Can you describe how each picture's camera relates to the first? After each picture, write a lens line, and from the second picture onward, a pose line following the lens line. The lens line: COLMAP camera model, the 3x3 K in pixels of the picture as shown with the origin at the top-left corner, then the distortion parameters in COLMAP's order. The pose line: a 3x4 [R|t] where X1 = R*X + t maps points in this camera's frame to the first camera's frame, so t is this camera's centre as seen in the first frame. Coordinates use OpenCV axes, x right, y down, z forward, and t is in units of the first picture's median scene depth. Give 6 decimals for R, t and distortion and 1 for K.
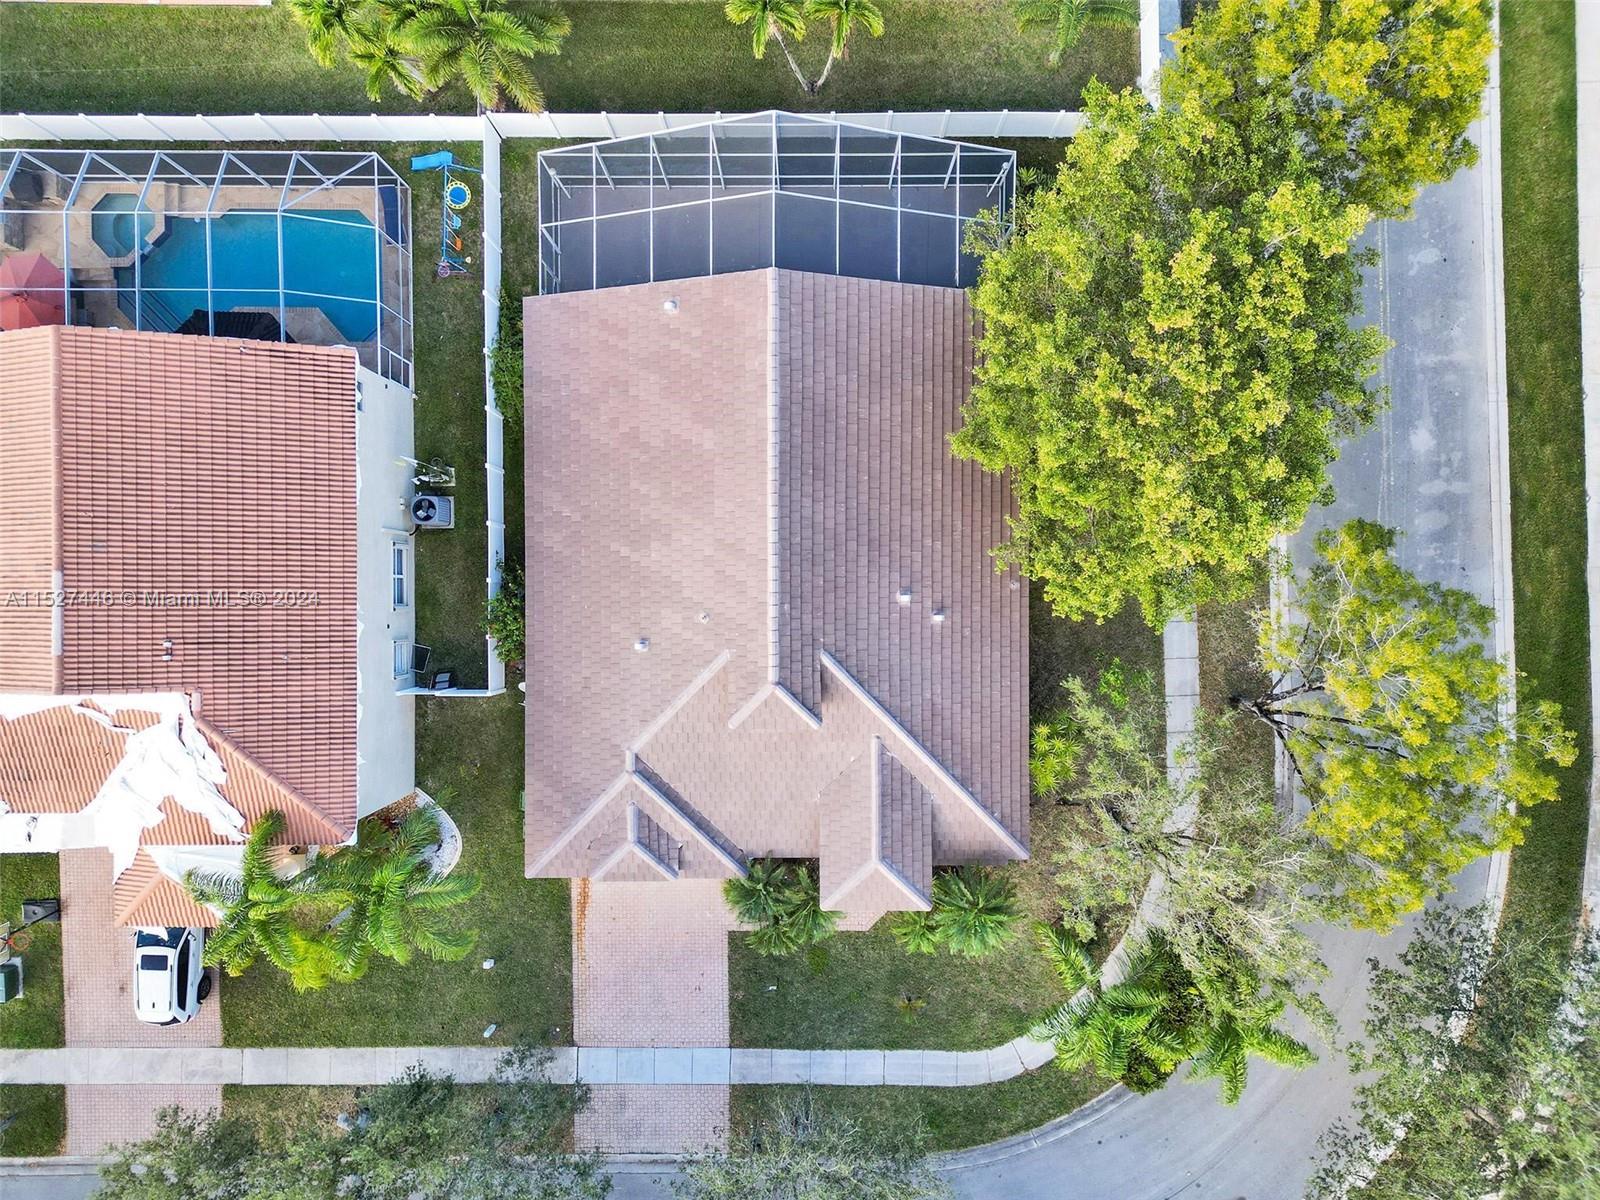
lens RADIAL K [[1154.5, 0, 800.0], [0, 1154.5, 600.0], [0, 0, 1]] dist [0.096579, -0.105109]
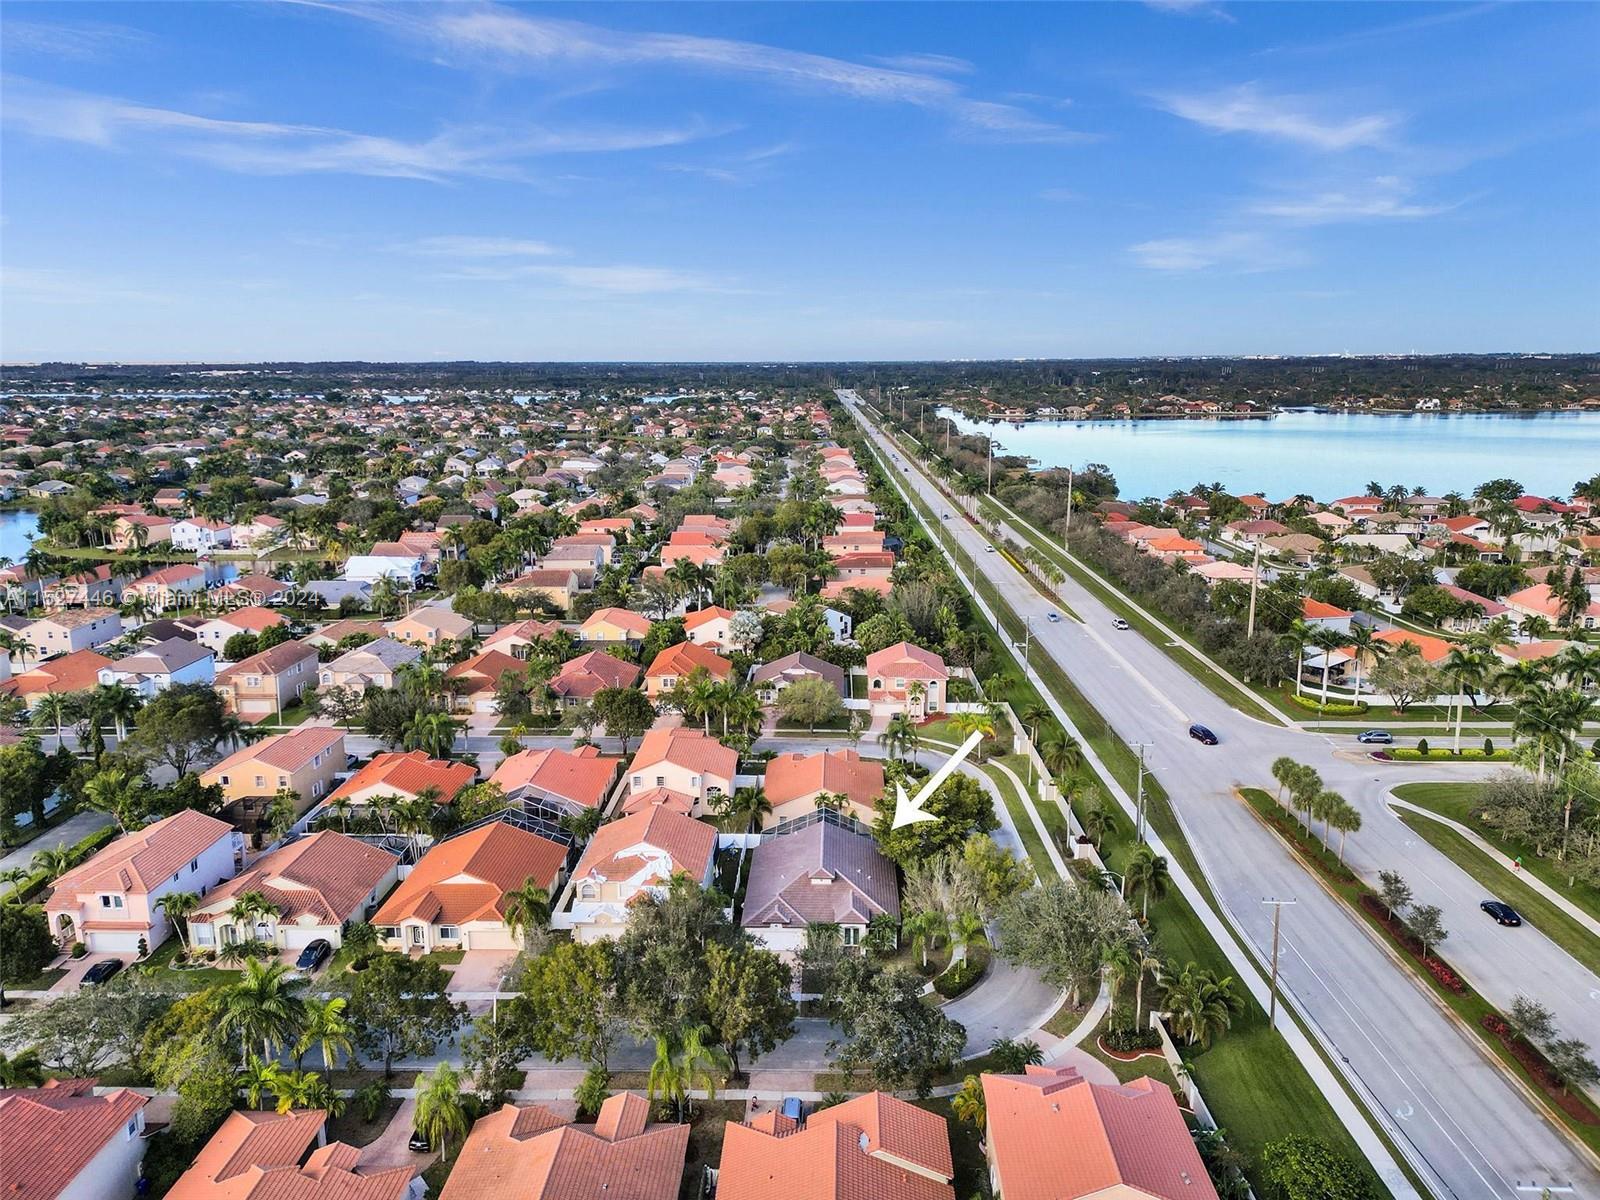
lens RADIAL K [[1139.3, 0, 800.0], [0, 1139.3, 600.0], [0, 0, 1]] dist [0.098942, -0.109796]
pose [[0.999502, 0.013028, -0.028734, 0.001183], [-0.030718, 0.194210, -0.980479, 3.219418], [-0.007193, 0.980874, 0.194513, -0.484898]]
